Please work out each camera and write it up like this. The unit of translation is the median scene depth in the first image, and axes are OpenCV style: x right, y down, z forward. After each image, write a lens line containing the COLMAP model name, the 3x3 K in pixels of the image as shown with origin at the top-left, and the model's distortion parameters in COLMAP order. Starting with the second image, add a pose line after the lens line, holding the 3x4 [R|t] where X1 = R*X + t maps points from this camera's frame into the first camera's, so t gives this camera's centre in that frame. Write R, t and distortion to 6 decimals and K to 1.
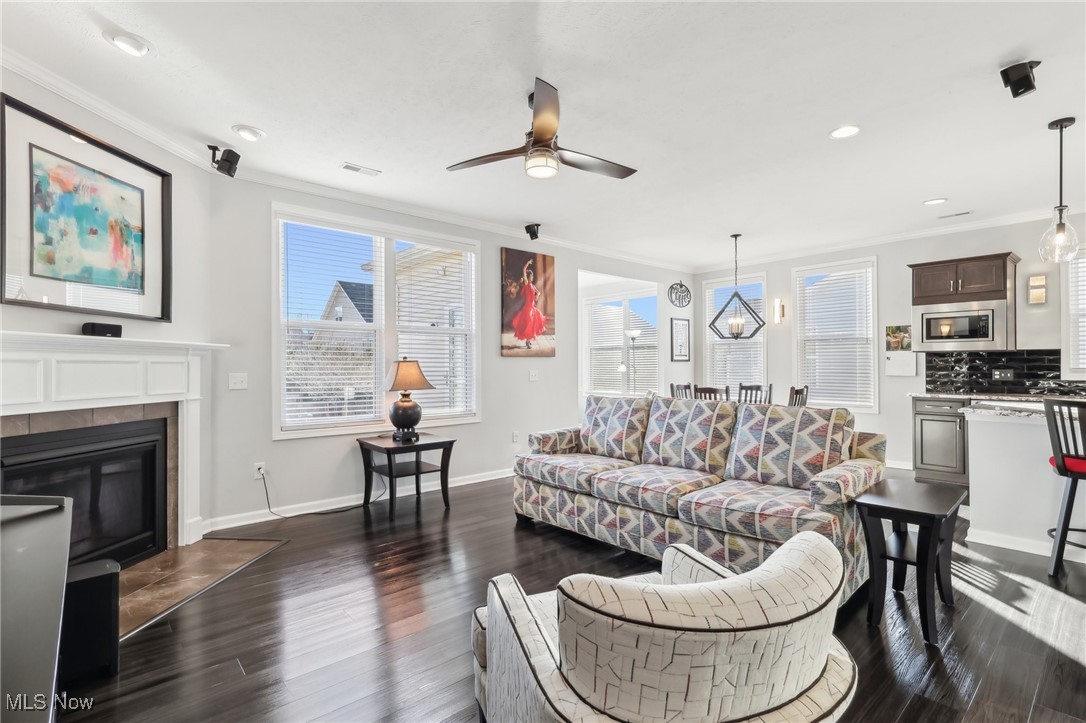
lens RADIAL K [[512.5, 0, 541.5], [0, 512.5, 367.4], [0, 0, 1]] dist [-0.001029, 0.001765]
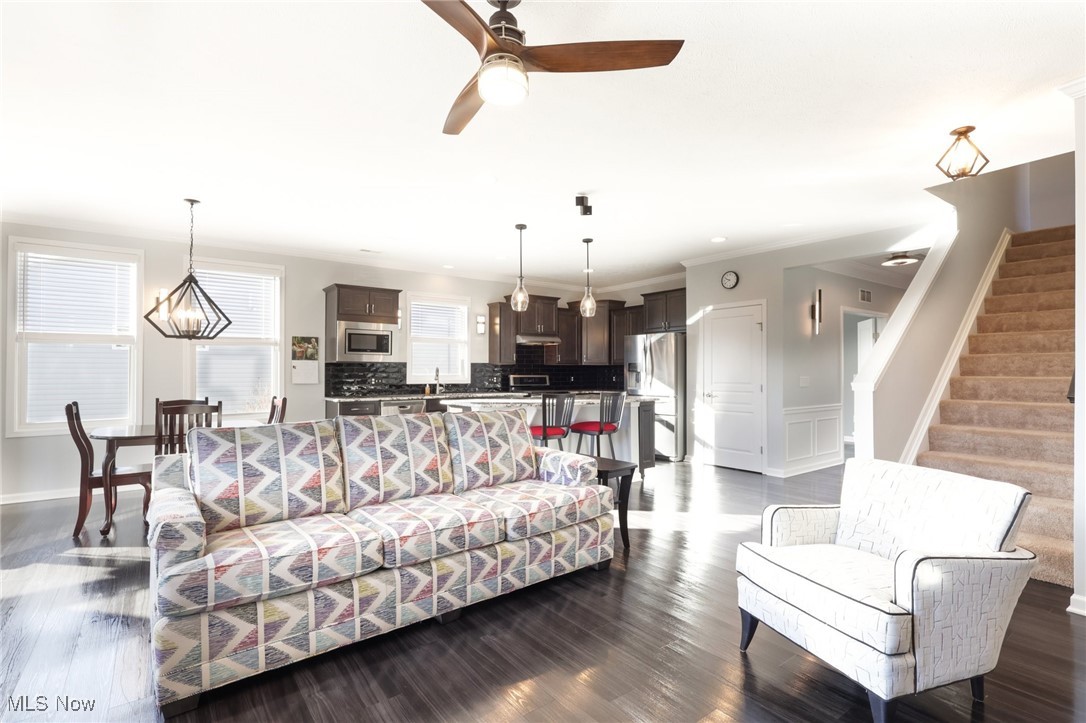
lens RADIAL K [[512.5, 0, 543.6], [0, 512.5, 364.4], [0, 0, 1]] dist [-0.001029, 0.001765]
pose [[0.066433, 0.019660, 0.997597, -0.388217], [0.003678, 0.999794, -0.019948, -0.001054], [-0.997784, 0.004994, 0.066347, 0.522217]]
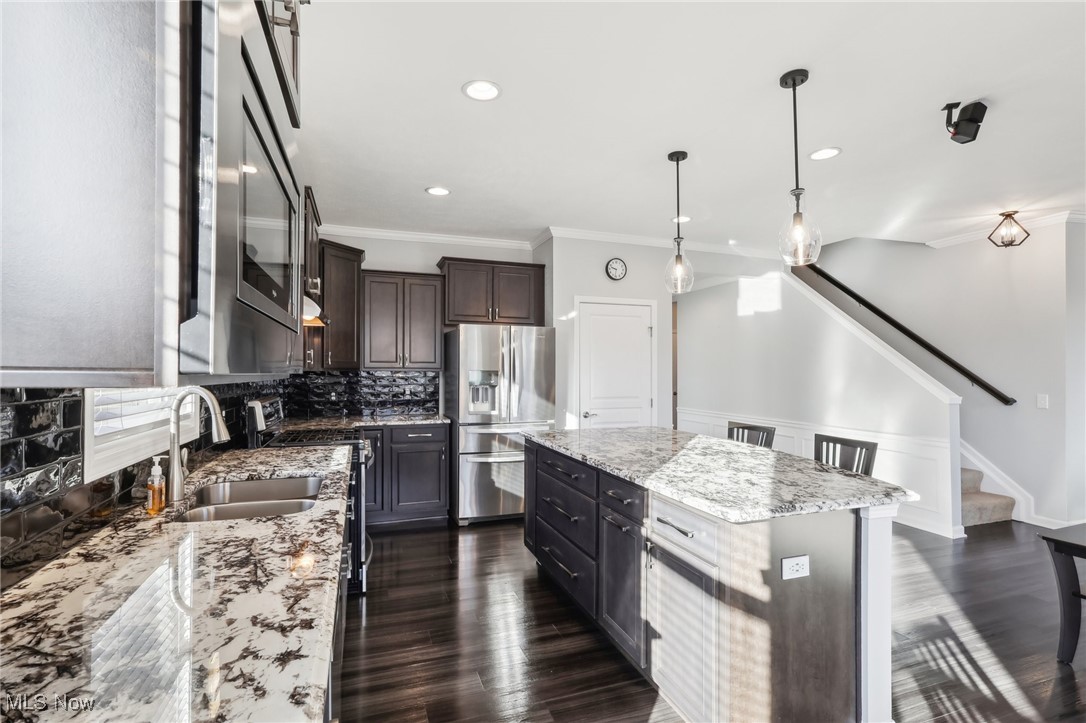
lens RADIAL K [[512.5, 0, 537.3], [0, 512.5, 365.2], [0, 0, 1]] dist [-0.001029, 0.001765]
pose [[-0.927228, 0.004070, 0.374474, 0.691485], [0.000904, 0.999962, -0.008631, -0.035784], [-0.374495, -0.007664, -0.927197, 1.159043]]
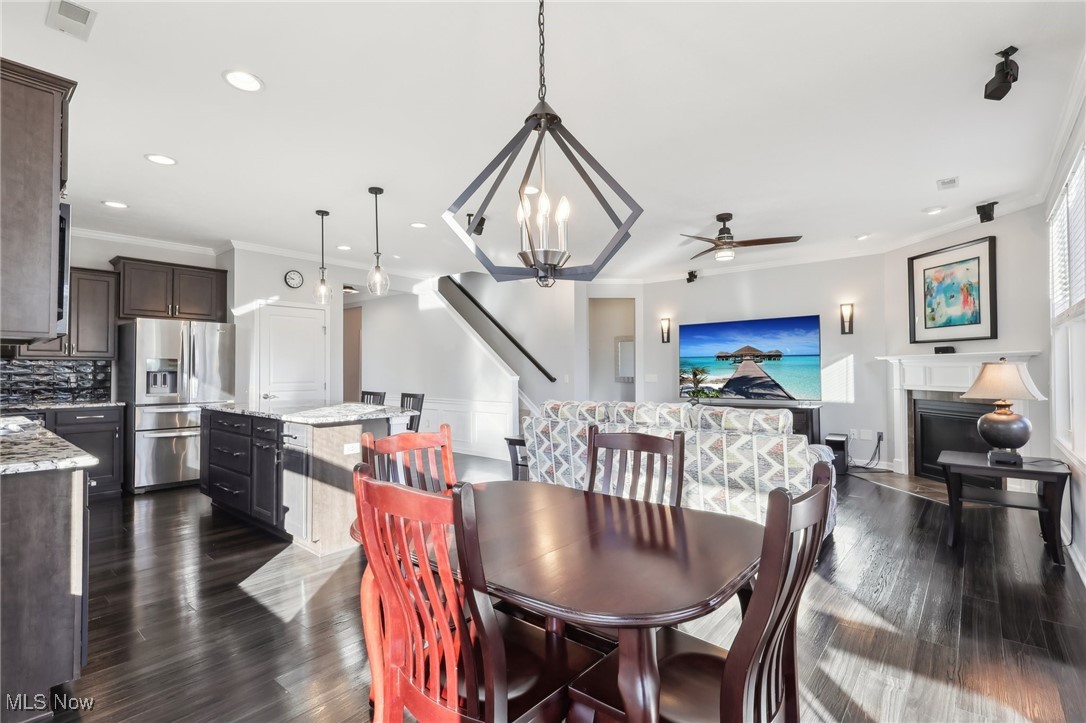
lens RADIAL K [[512.5, 0, 539.5], [0, 512.5, 358.5], [0, 0, 1]] dist [-0.001029, 0.001765]
pose [[-0.989812, 0.003520, -0.142339, 0.500598], [0.006821, 0.999719, -0.022711, -0.005090], [0.142219, -0.023451, -0.989557, 1.508033]]
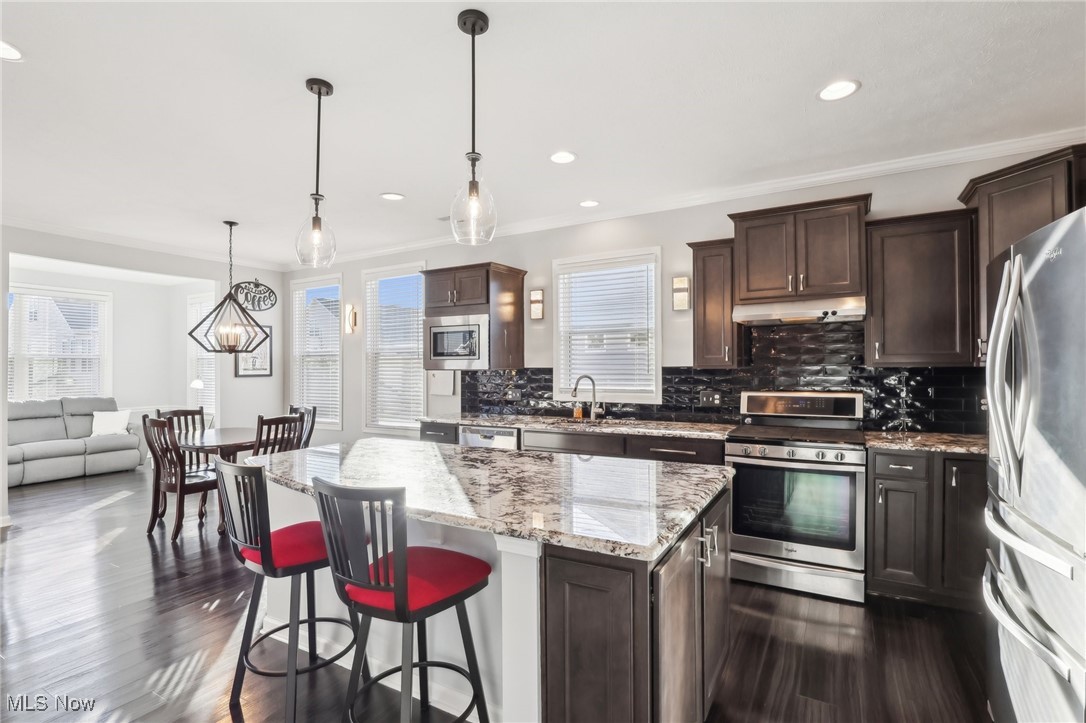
lens RADIAL K [[512.5, 0, 543.7], [0, 512.5, 362.6], [0, 0, 1]] dist [-0.001029, 0.001765]
pose [[0.946051, 0.000999, 0.324016, 0.688967], [0.003533, 0.999904, -0.013398, -0.033114], [-0.323998, 0.013820, 0.945957, 0.108553]]
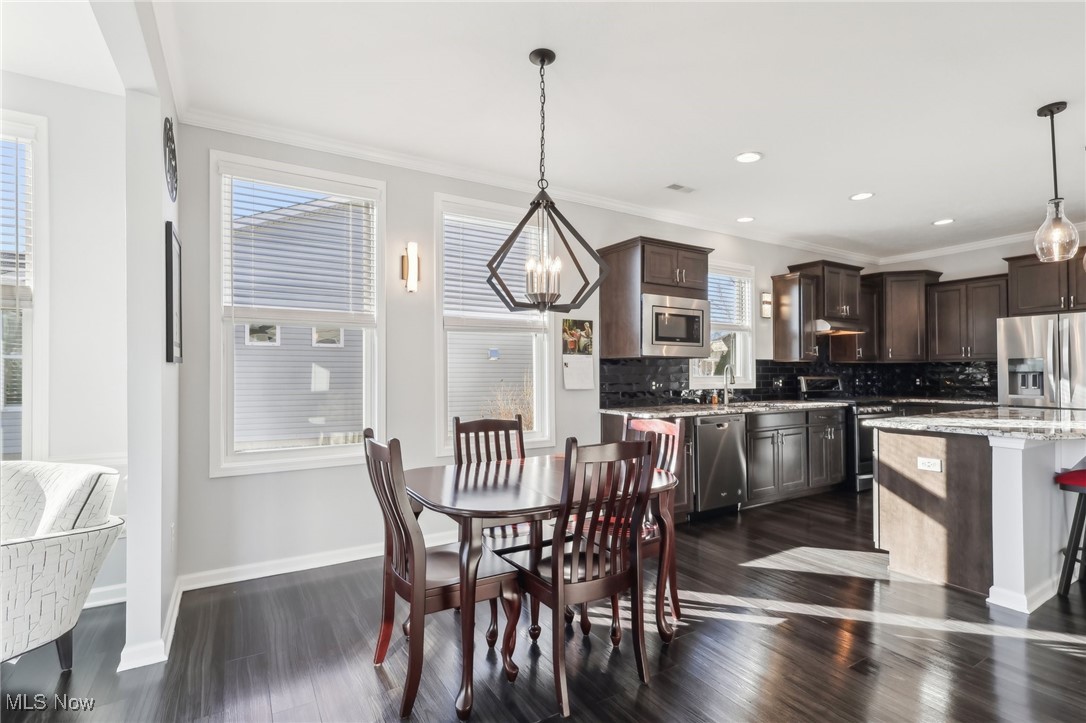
lens RADIAL K [[512.5, 0, 544.8], [0, 512.5, 365.6], [0, 0, 1]] dist [-0.001029, 0.001765]
pose [[0.167475, 0.018880, 0.985695, -0.015699], [0.003465, 0.999799, -0.019739, -0.003631], [-0.985870, 0.006722, 0.167376, 1.107293]]
